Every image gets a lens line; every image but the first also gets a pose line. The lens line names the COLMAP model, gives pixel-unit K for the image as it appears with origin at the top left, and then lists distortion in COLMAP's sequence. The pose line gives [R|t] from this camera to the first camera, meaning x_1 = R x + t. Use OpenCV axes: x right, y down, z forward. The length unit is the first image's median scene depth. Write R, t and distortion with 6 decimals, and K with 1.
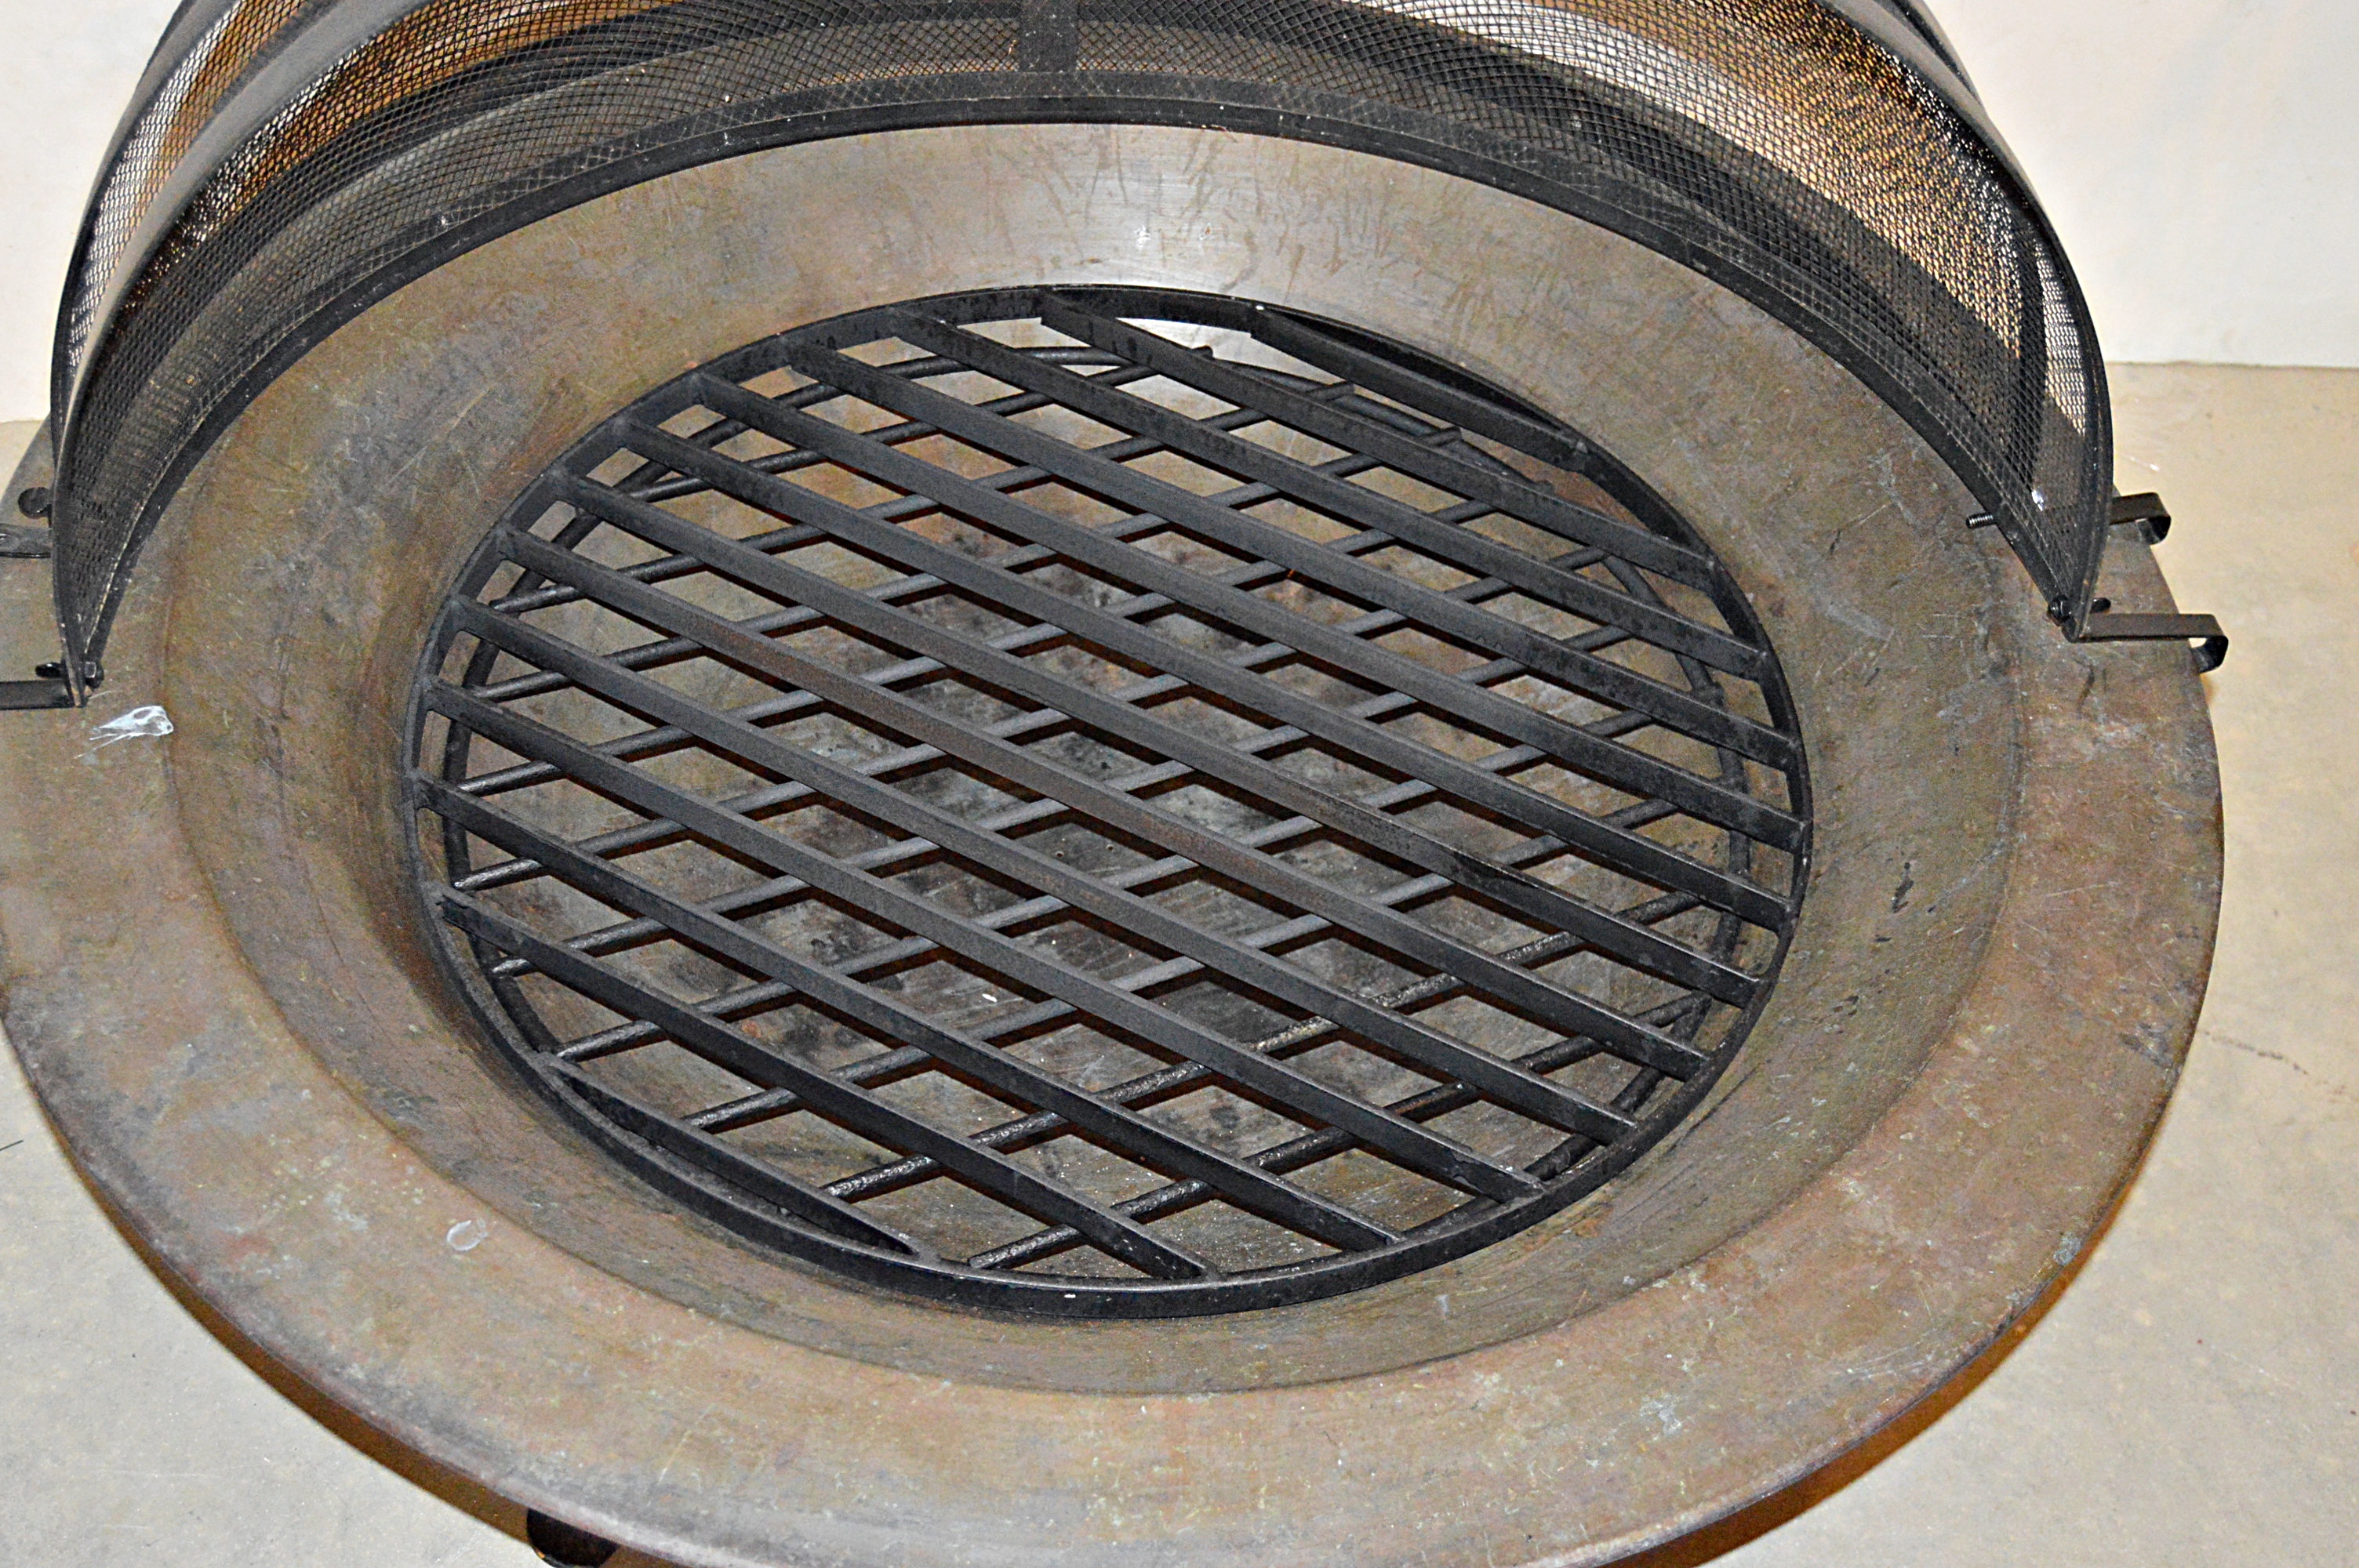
lens RADIAL K [[2849.6, 0, 1166.6], [0, 2849.6, 791.5], [0, 0, 1]] dist [-0.016846, 0.000000]
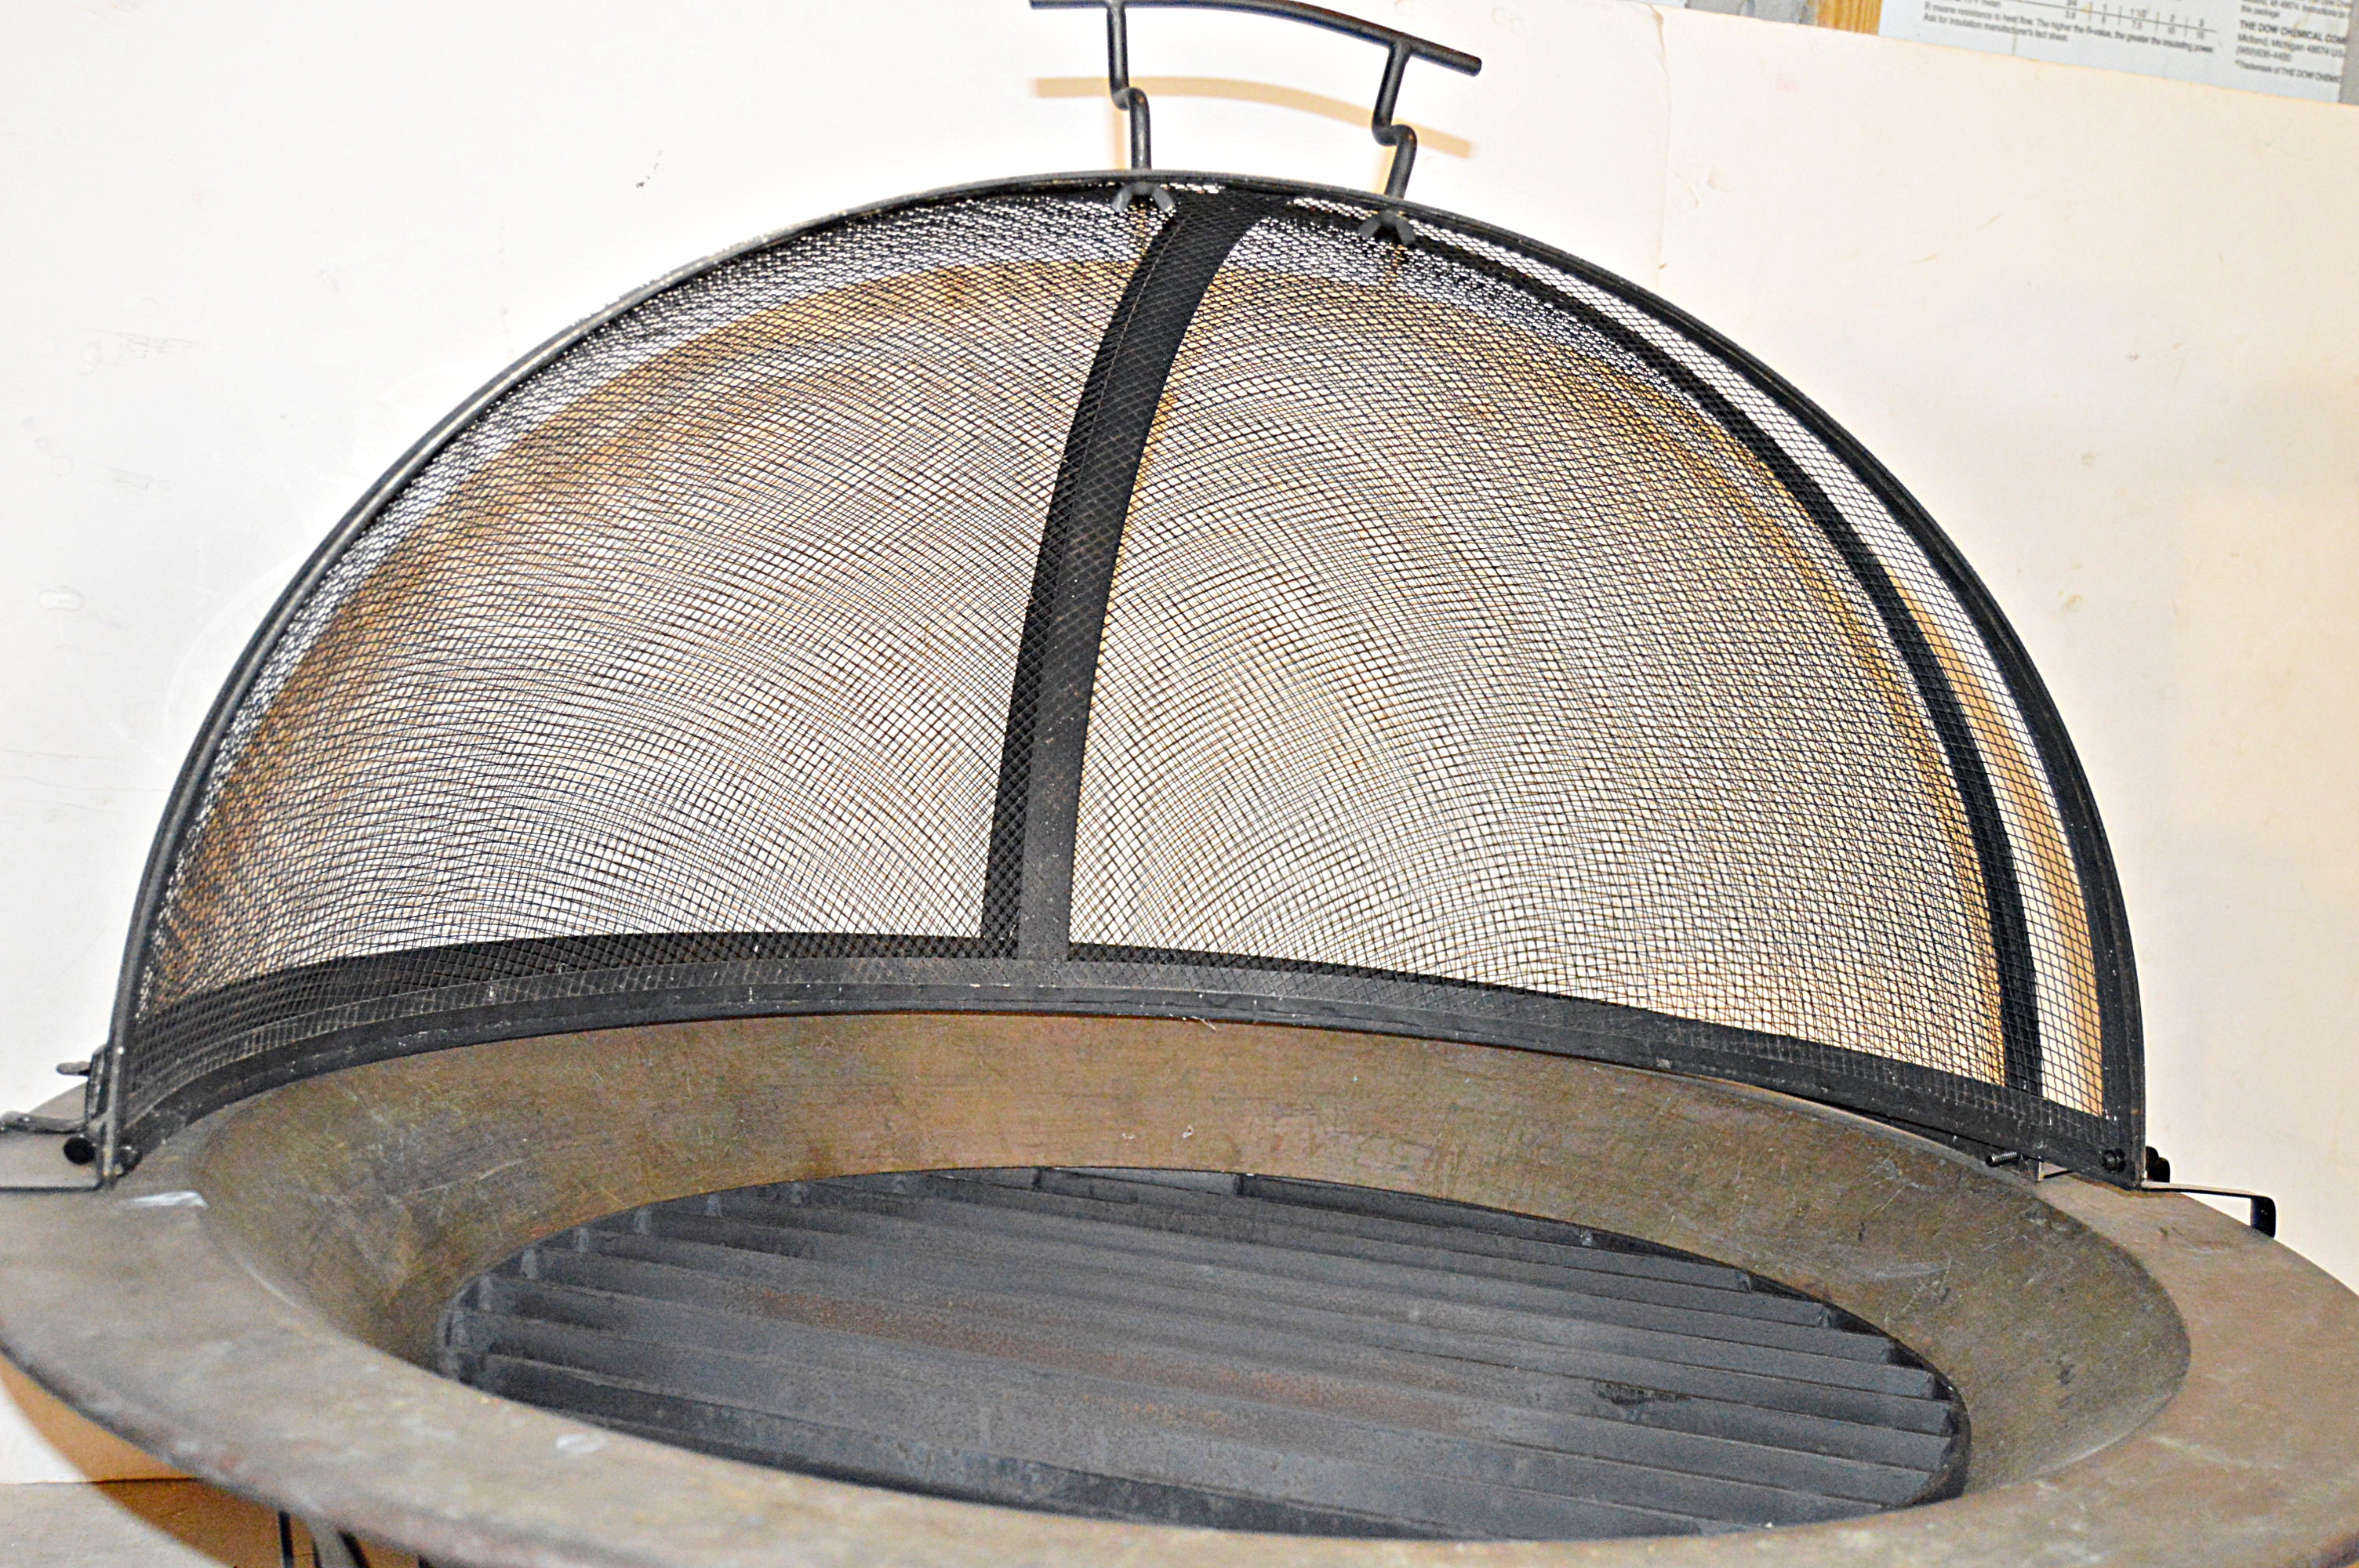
lens RADIAL K [[2537.1, 0, 1176.3], [0, 2537.1, 801.2], [0, 0, 1]] dist [-0.005677, 0.000000]
pose [[0.991365, -0.013338, 0.130452, -0.134919], [0.096168, 0.750256, -0.654116, 0.396034], [-0.089148, 0.661013, 0.745061, 0.261515]]
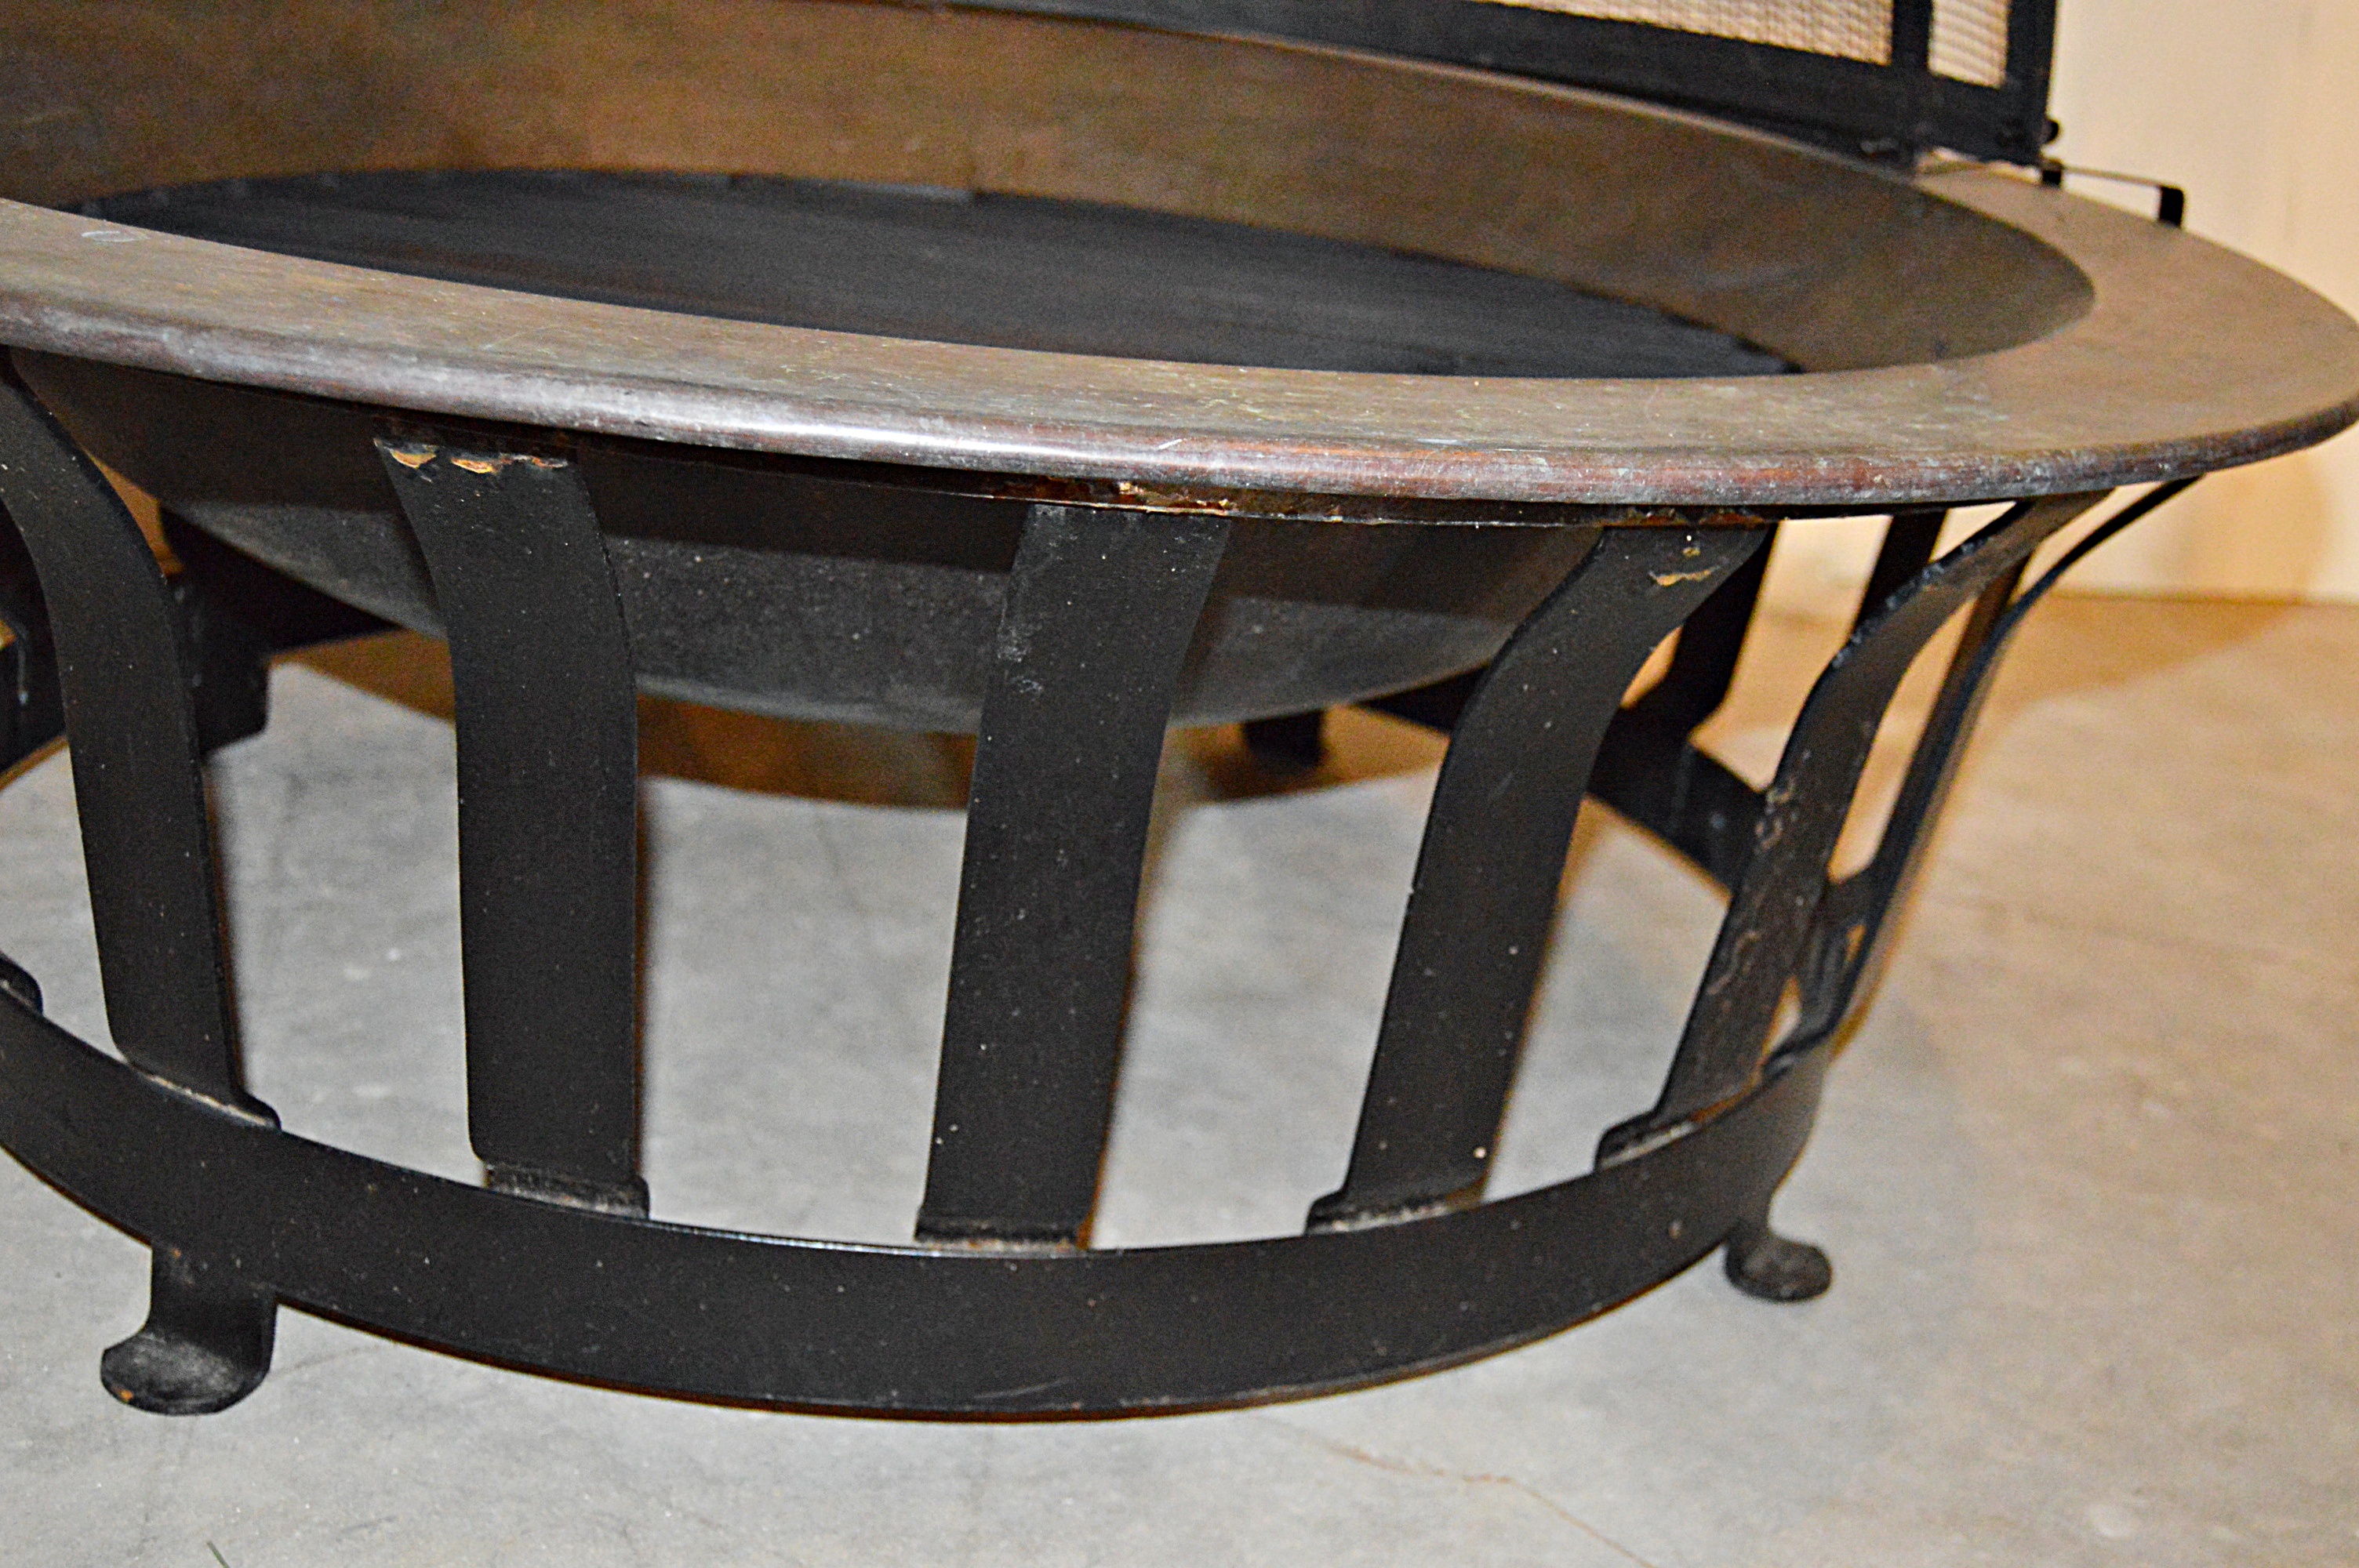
lens RADIAL K [[2777.1, 0, 1171.1], [0, 2777.1, 774.0], [0, 0, 1]] dist [0.001951, 0.000000]
pose [[0.974882, -0.043755, 0.218380, -0.127182], [0.135397, 0.894953, -0.425120, 0.430118], [-0.176839, 0.444010, 0.878398, 0.382044]]
